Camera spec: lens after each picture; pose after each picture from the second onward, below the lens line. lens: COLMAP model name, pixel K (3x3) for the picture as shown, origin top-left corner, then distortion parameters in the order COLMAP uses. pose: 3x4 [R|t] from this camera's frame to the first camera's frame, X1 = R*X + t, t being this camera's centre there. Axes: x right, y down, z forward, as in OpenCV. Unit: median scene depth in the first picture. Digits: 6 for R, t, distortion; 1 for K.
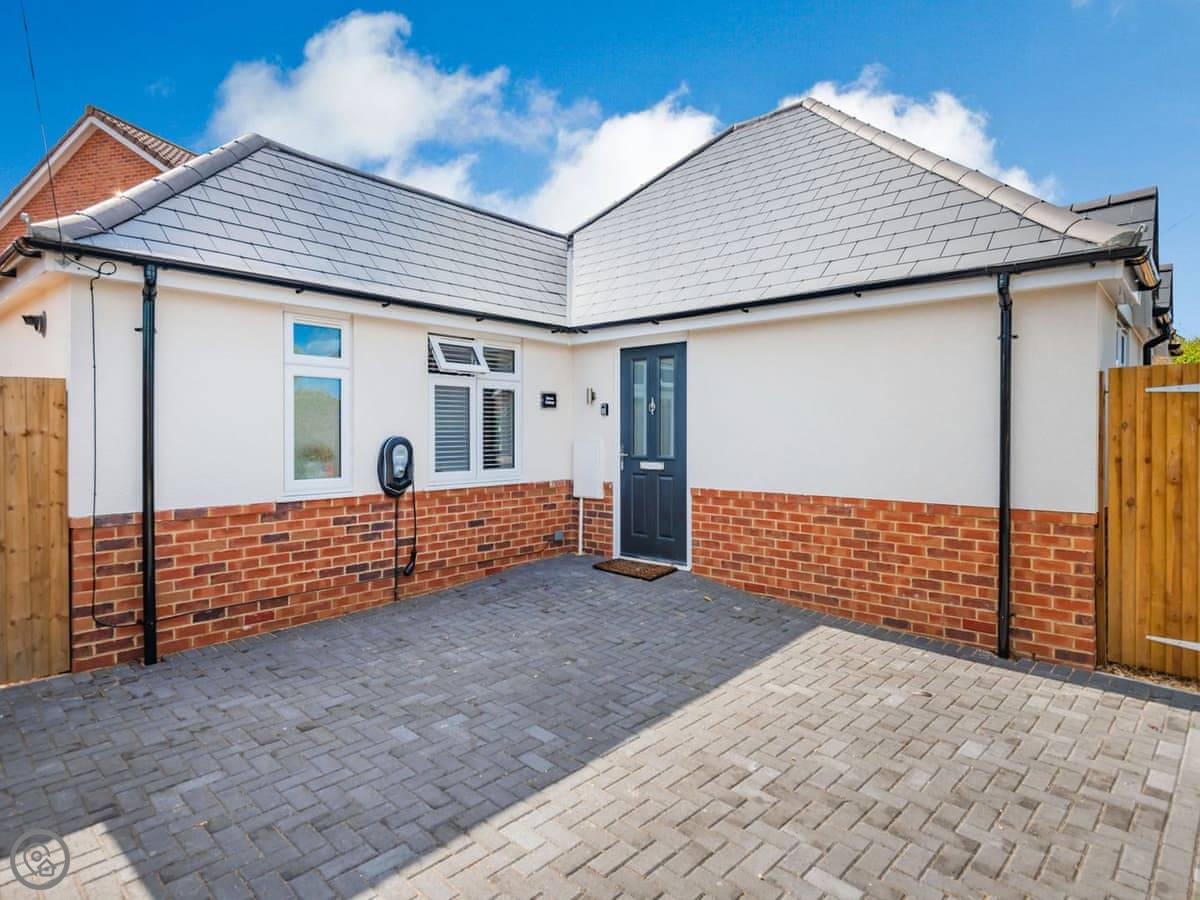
lens RADIAL K [[672.3, 0, 602.7], [0, 672.3, 429.0], [0, 0, 1]] dist [0.023697, -0.003861]
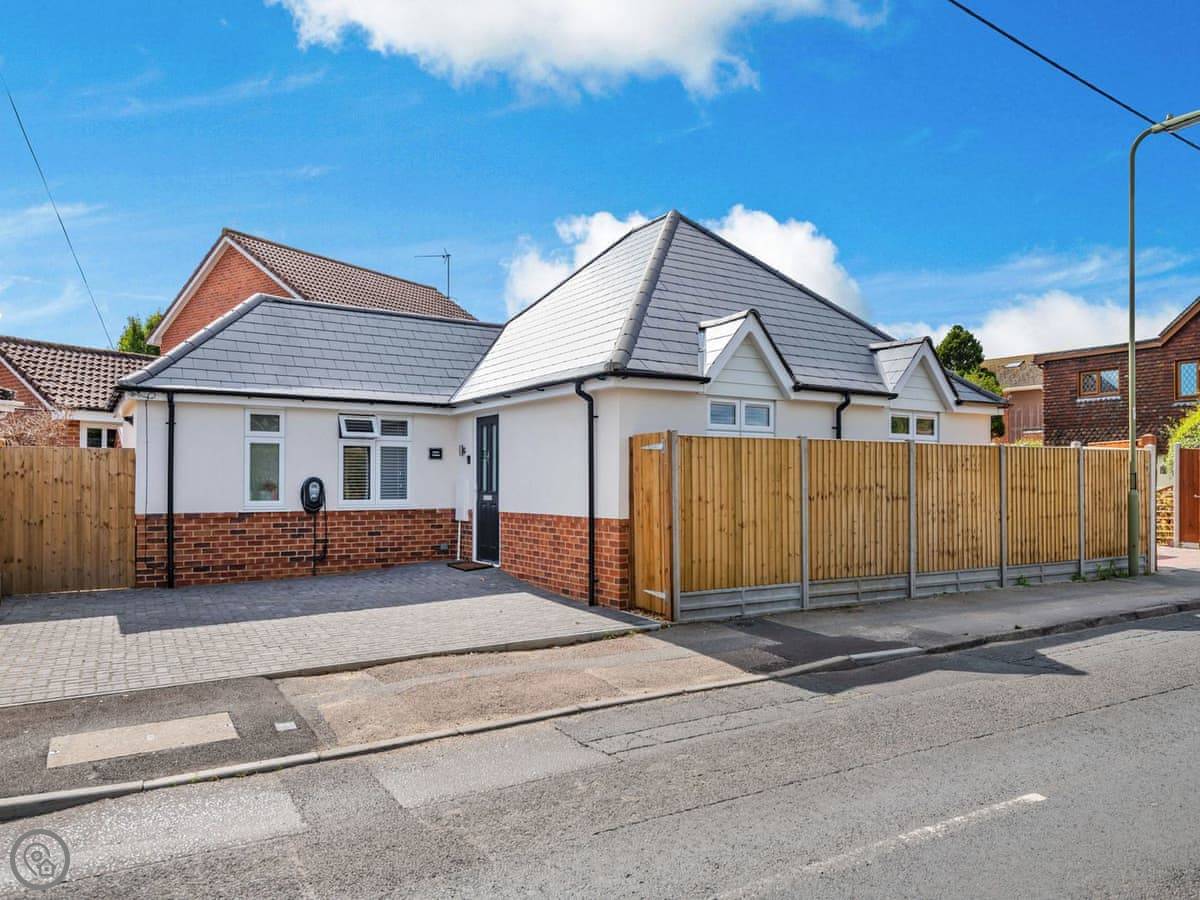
lens RADIAL K [[794.0, 0, 599.9], [0, 794.0, 458.5], [0, 0, 1]] dist [0.008073, 0.002718]
pose [[0.965440, -0.007423, -0.260518, 0.932033], [0.000581, 0.999653, -0.026332, 0.017994], [0.260623, 0.025271, 0.965110, -0.753133]]
